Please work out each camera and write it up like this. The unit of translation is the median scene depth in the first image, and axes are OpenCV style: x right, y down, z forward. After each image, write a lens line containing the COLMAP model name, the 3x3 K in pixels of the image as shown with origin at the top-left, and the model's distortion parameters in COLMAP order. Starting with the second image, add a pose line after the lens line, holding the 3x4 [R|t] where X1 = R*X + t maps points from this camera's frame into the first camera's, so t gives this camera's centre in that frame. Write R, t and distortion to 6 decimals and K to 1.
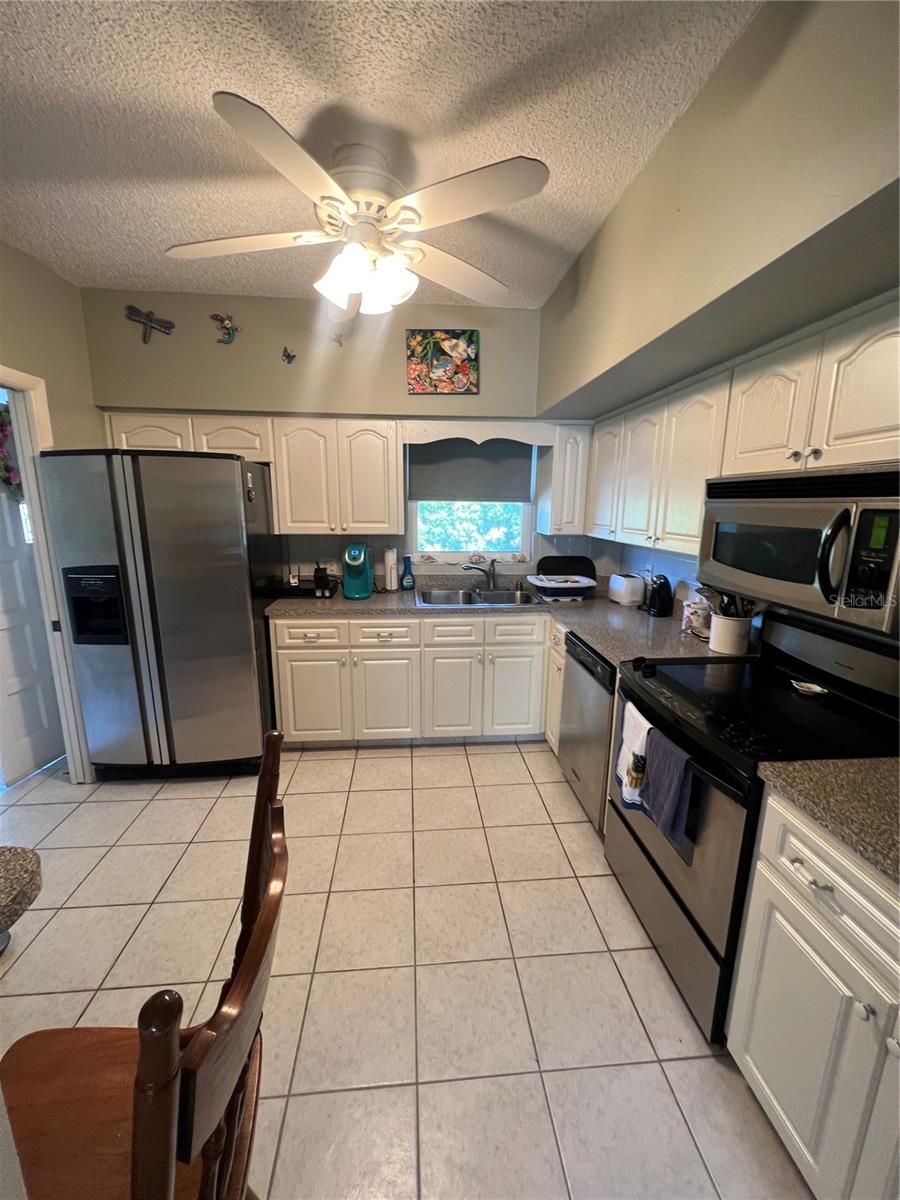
lens RADIAL K [[477.6, 0, 447.8], [0, 477.6, 603.3], [0, 0, 1]] dist [-0.002614, 0.000289]
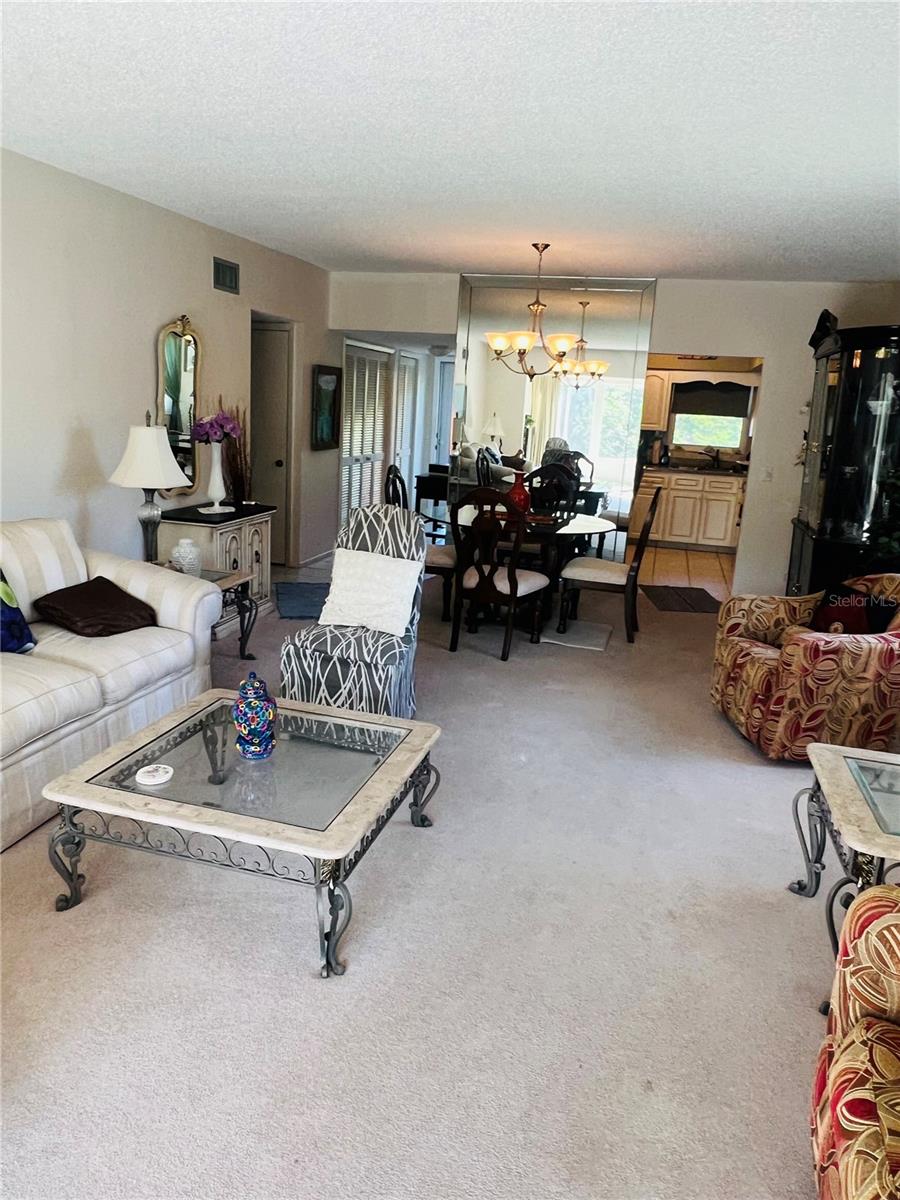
lens RADIAL K [[826.3, 0, 434.8], [0, 826.3, 592.7], [0, 0, 1]] dist [-0.002466, -0.000596]
pose [[0.935017, 0.124480, -0.332037, 0.219445], [-0.120994, 0.992161, 0.031240, 0.507651], [0.333323, 0.010964, 0.942749, -2.414408]]
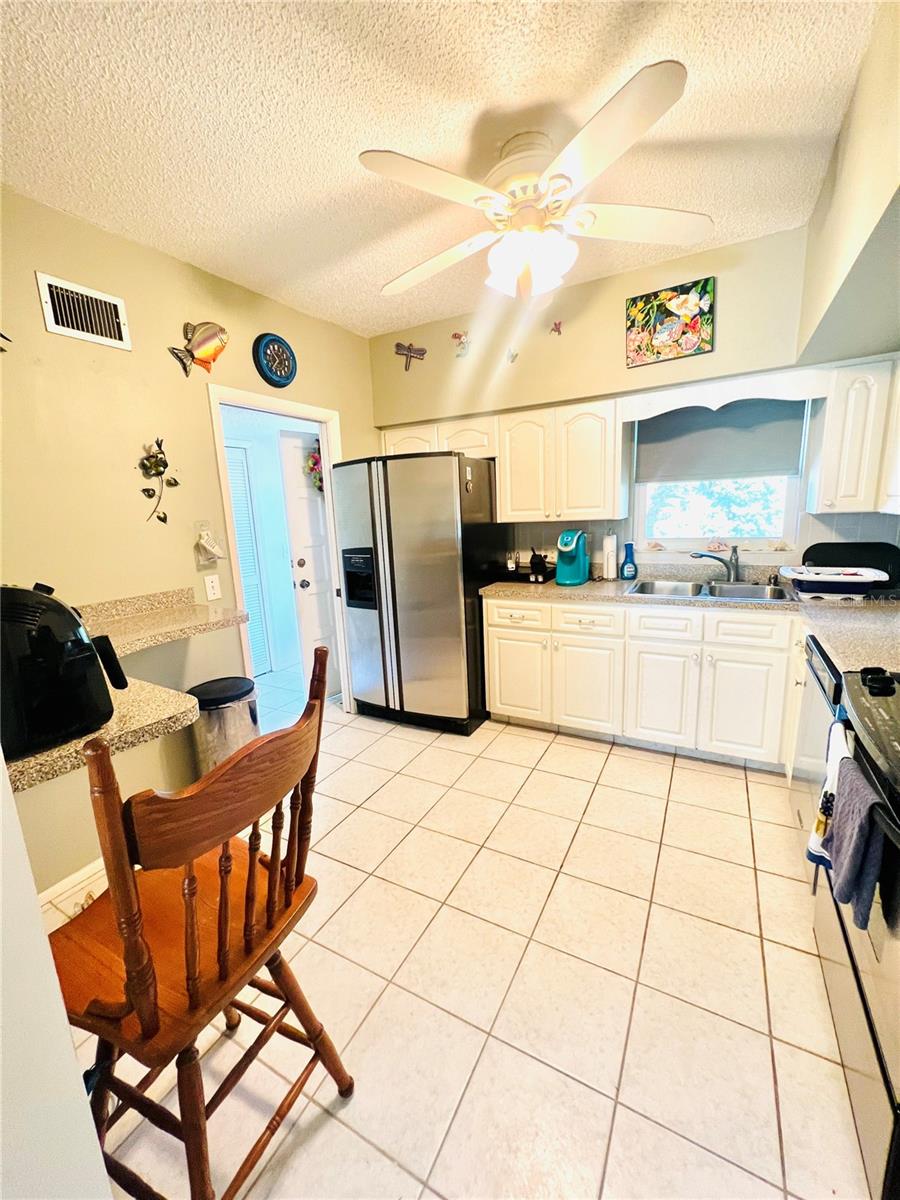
lens RADIAL K [[477.6, 0, 450.6], [0, 477.6, 603.1], [0, 0, 1]] dist [-0.002614, 0.000289]
pose [[0.832737, 0.062131, -0.550171, 0.168500], [-0.063671, 0.997838, 0.016314, 0.029490], [0.549995, 0.021445, 0.834893, 0.032935]]
